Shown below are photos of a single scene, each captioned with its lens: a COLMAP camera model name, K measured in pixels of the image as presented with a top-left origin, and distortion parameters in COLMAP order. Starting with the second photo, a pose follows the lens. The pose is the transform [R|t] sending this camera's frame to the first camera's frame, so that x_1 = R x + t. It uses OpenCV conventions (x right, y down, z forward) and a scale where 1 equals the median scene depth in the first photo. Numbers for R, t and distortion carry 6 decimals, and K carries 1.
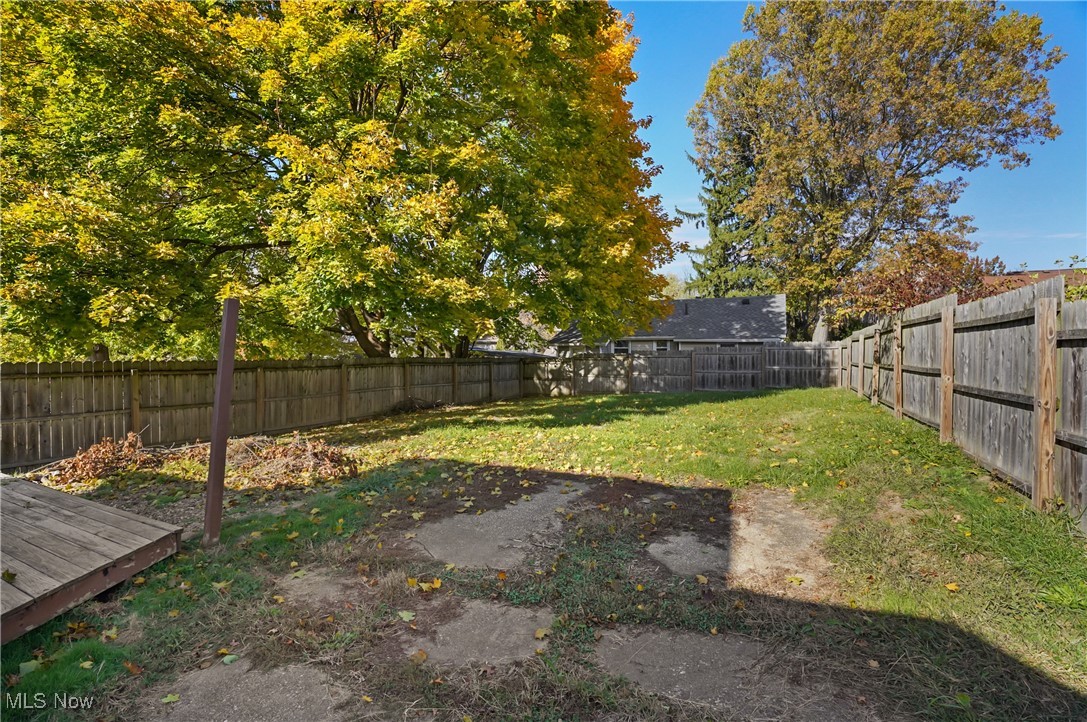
lens RADIAL K [[499.5, 0, 550.5], [0, 499.5, 352.0], [0, 0, 1]] dist [-0.044311, 0.006225]
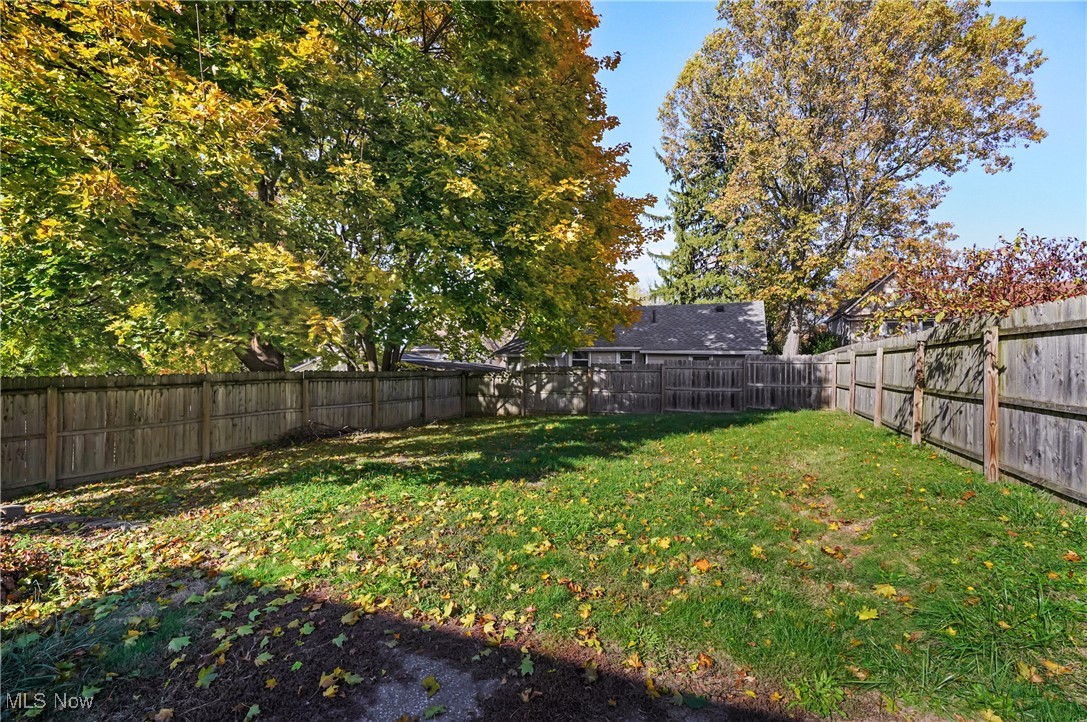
lens RADIAL K [[499.5, 0, 545.8], [0, 499.5, 369.2], [0, 0, 1]] dist [-0.044311, 0.006225]
pose [[0.997934, 0.006598, 0.063903, 0.028527], [-0.007600, 0.999852, 0.015449, -0.005058], [-0.063792, -0.015903, 0.997837, 0.142975]]
